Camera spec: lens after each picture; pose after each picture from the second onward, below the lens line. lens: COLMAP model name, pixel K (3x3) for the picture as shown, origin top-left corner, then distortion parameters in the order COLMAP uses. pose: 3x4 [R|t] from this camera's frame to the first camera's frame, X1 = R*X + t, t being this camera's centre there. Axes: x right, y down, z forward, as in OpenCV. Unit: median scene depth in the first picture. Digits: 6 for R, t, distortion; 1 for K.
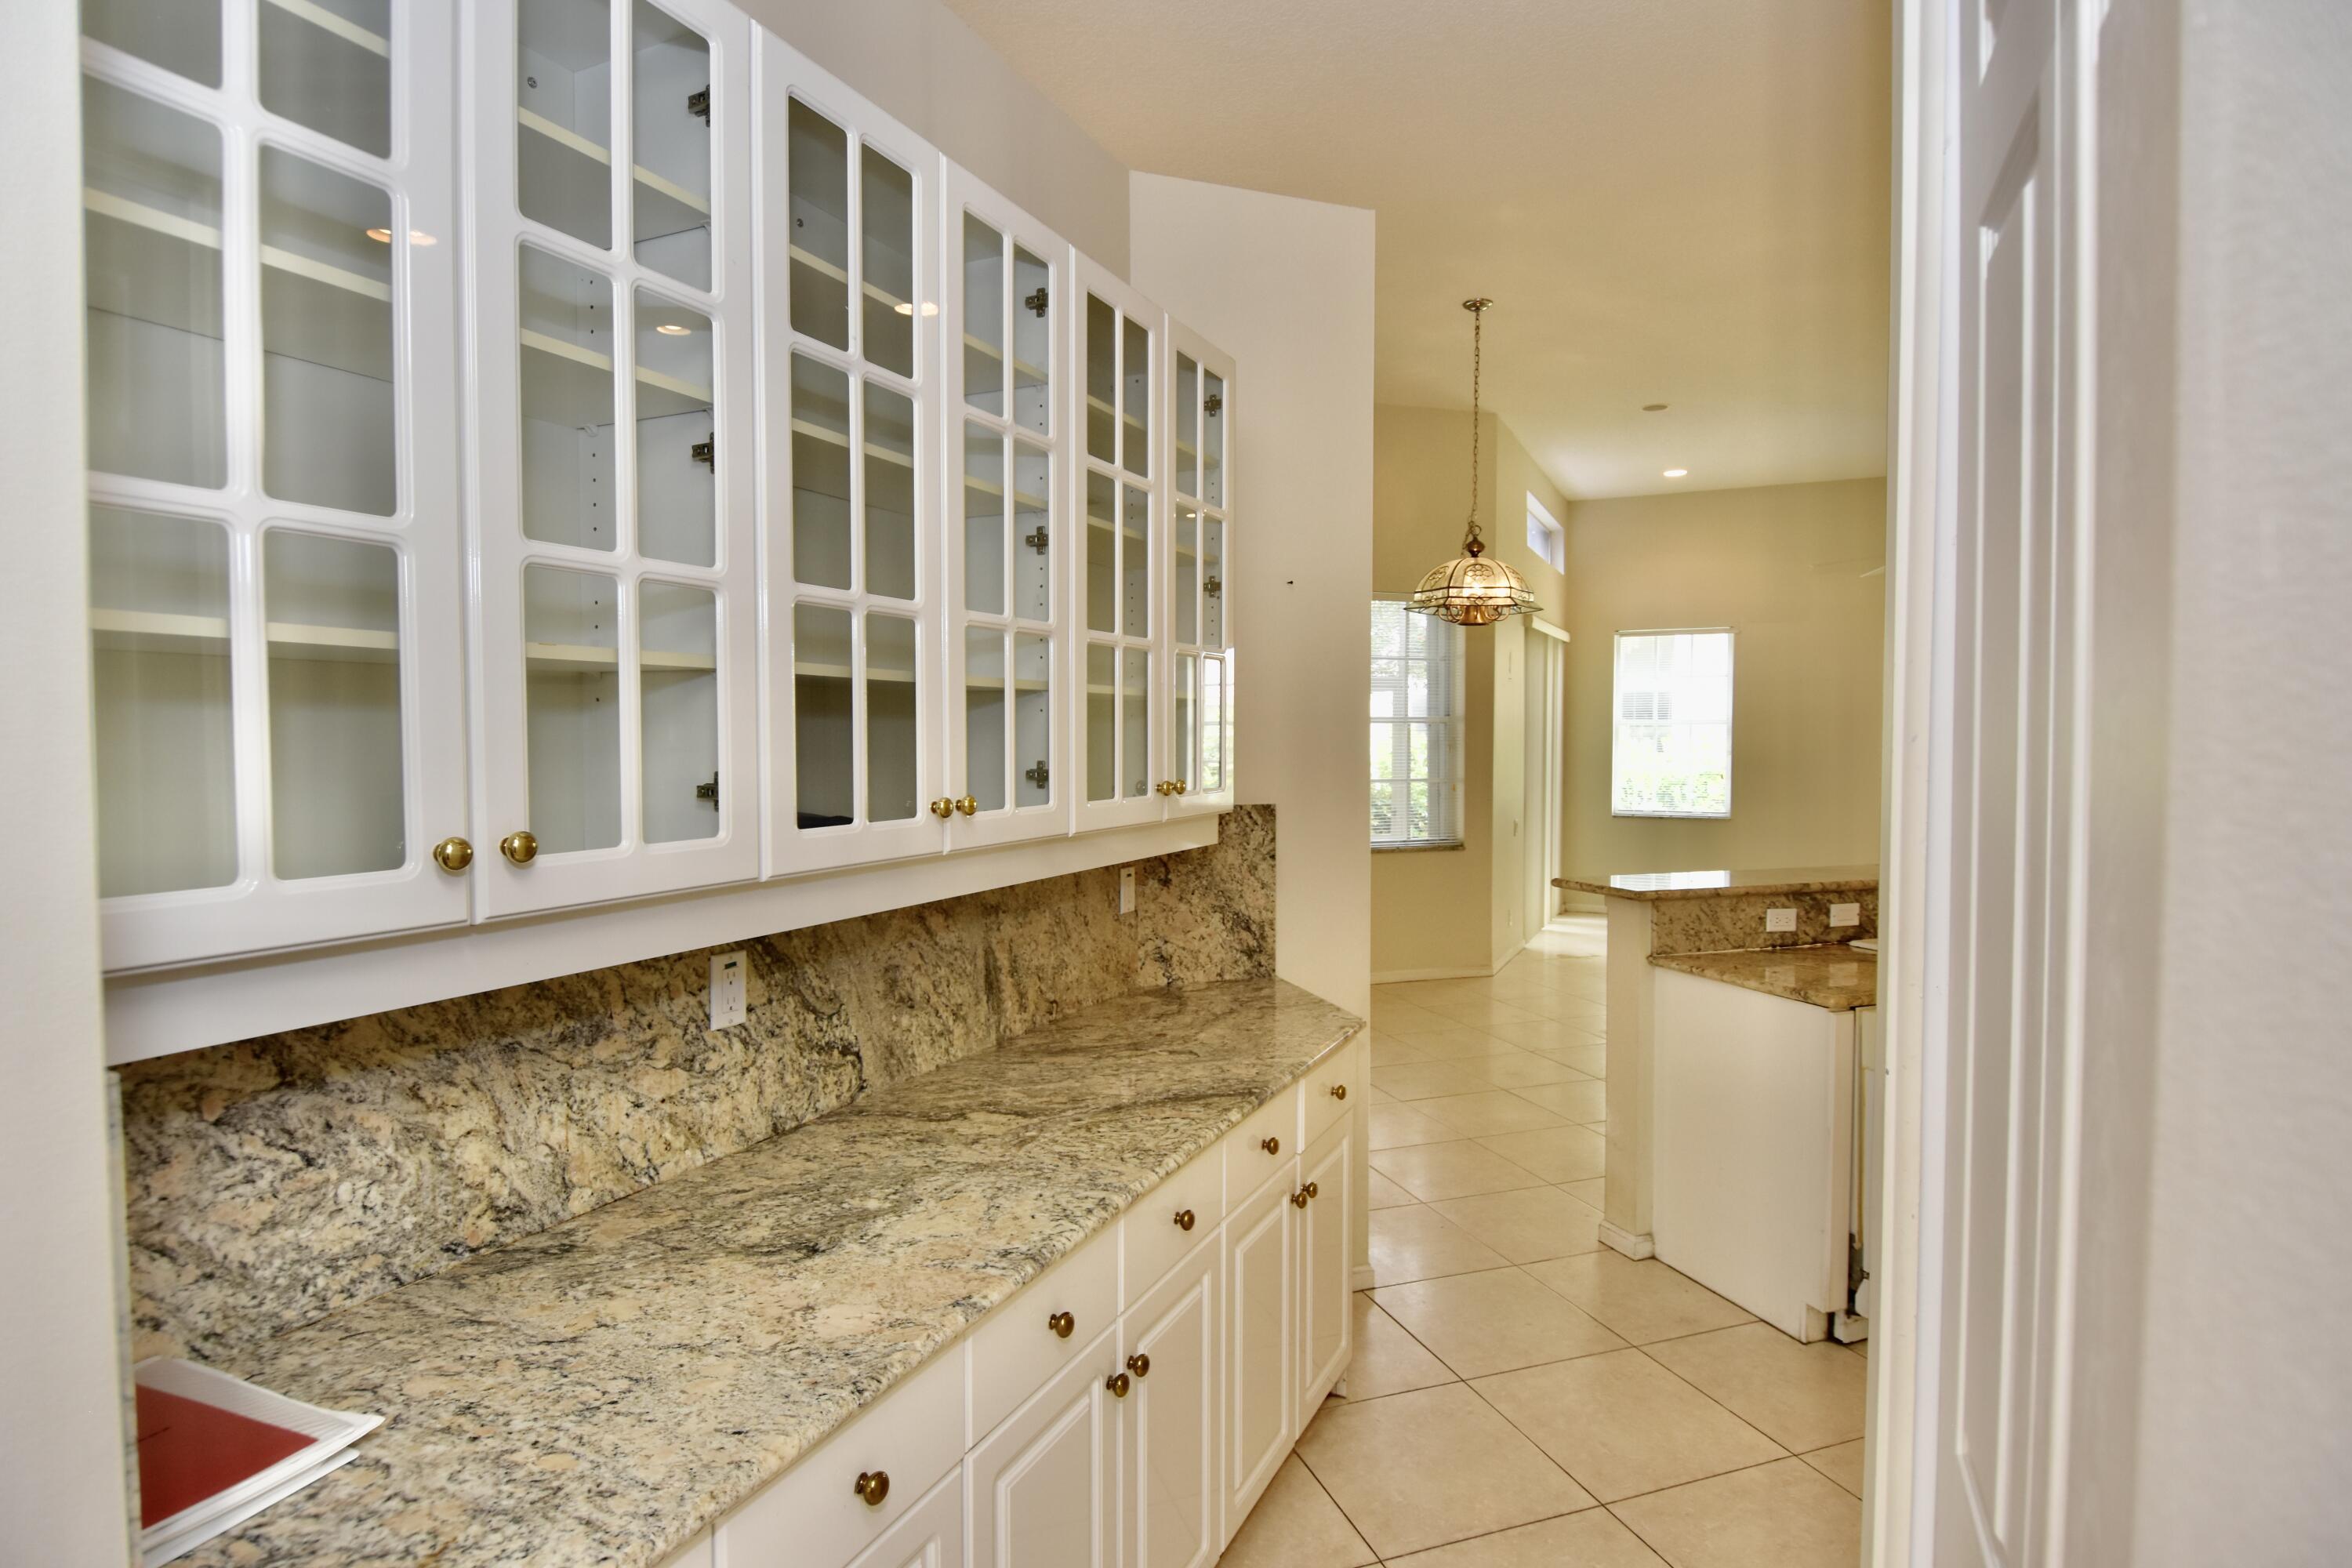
lens RADIAL K [[1211.2, 0, 1160.0], [0, 1211.2, 762.2], [0, 0, 1]] dist [-0.003835, -0.005235]
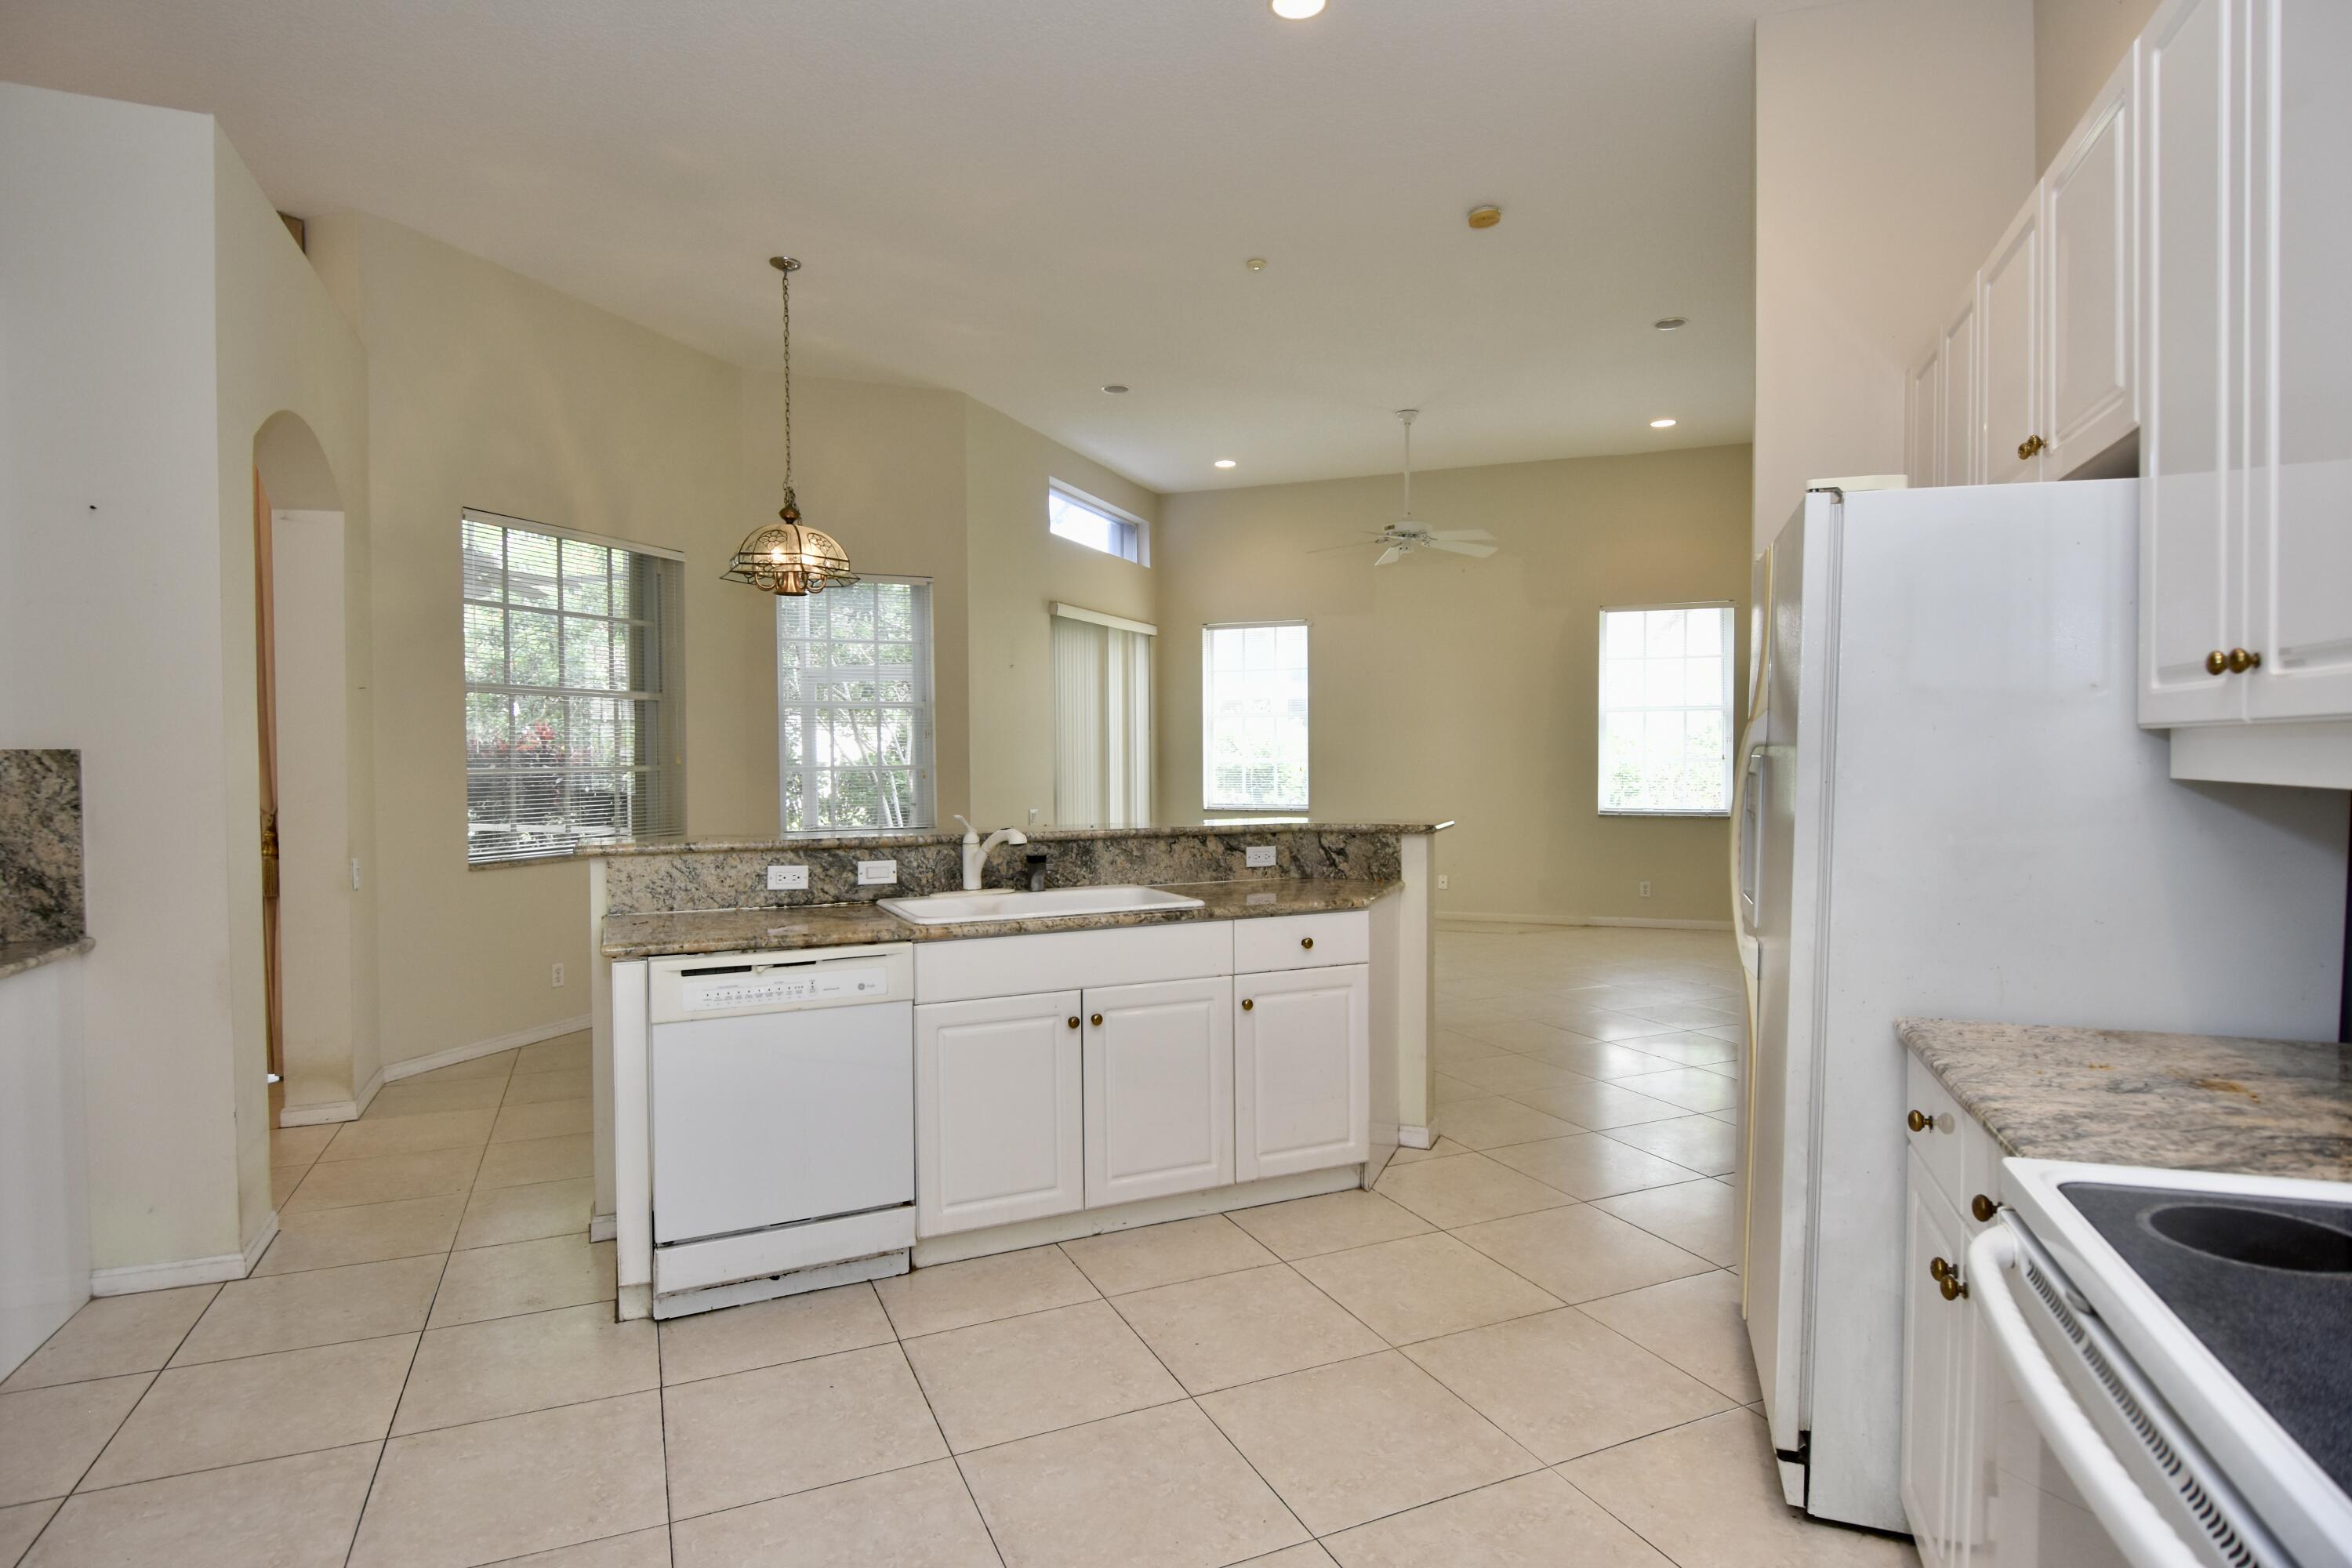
lens RADIAL K [[1211.2, 0, 1166.3], [0, 1211.2, 763.0], [0, 0, 1]] dist [-0.003835, -0.005235]
pose [[0.996497, -0.006698, 0.083359, 0.731489], [0.007939, 0.999862, -0.014567, 0.056801], [-0.083250, 0.015177, 0.996413, 0.025433]]
